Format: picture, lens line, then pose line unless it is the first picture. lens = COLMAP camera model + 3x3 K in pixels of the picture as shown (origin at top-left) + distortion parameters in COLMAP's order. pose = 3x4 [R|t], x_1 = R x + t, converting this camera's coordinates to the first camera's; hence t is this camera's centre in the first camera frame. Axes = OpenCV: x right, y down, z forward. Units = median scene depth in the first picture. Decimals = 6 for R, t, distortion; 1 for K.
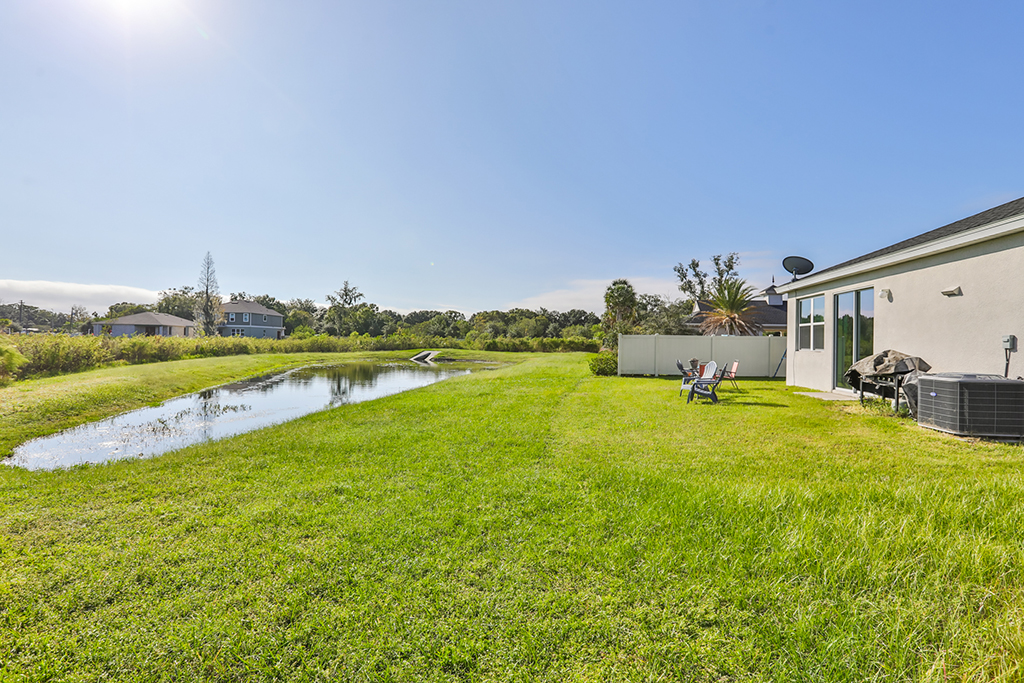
lens RADIAL K [[508.1, 0, 505.7], [0, 508.1, 337.9], [0, 0, 1]] dist [-0.046830, 0.016046]
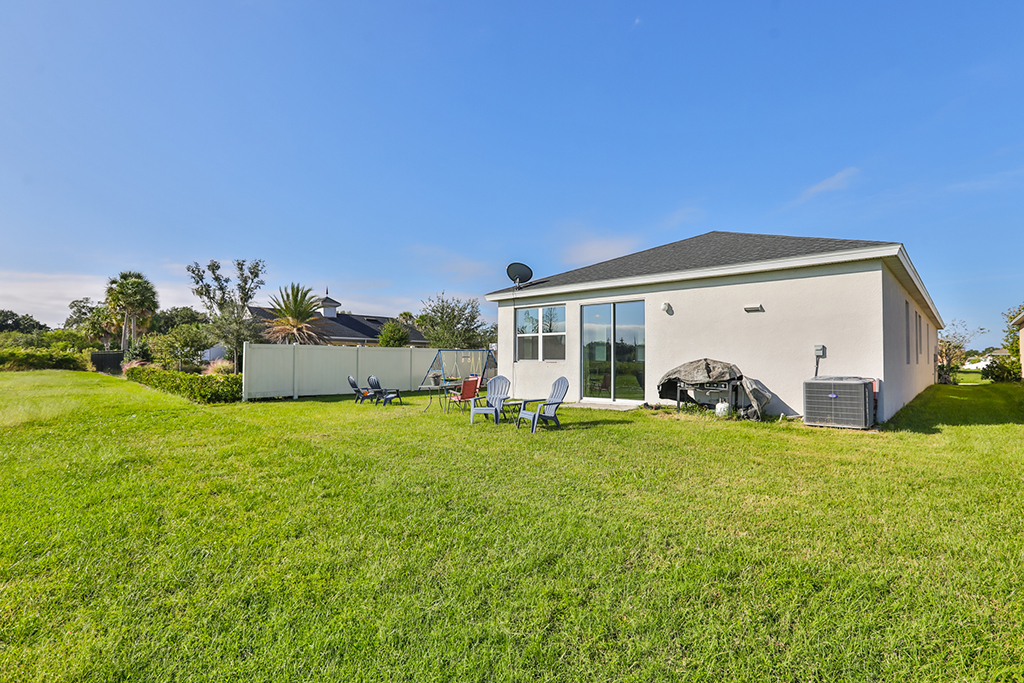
lens RADIAL K [[508.1, 0, 527.5], [0, 508.1, 340.0], [0, 0, 1]] dist [-0.046830, 0.016046]
pose [[0.556503, 0.024129, 0.830495, -0.138486], [-0.004408, 0.999650, -0.026090, 0.005725], [-0.830834, 0.010859, 0.556415, 0.276372]]
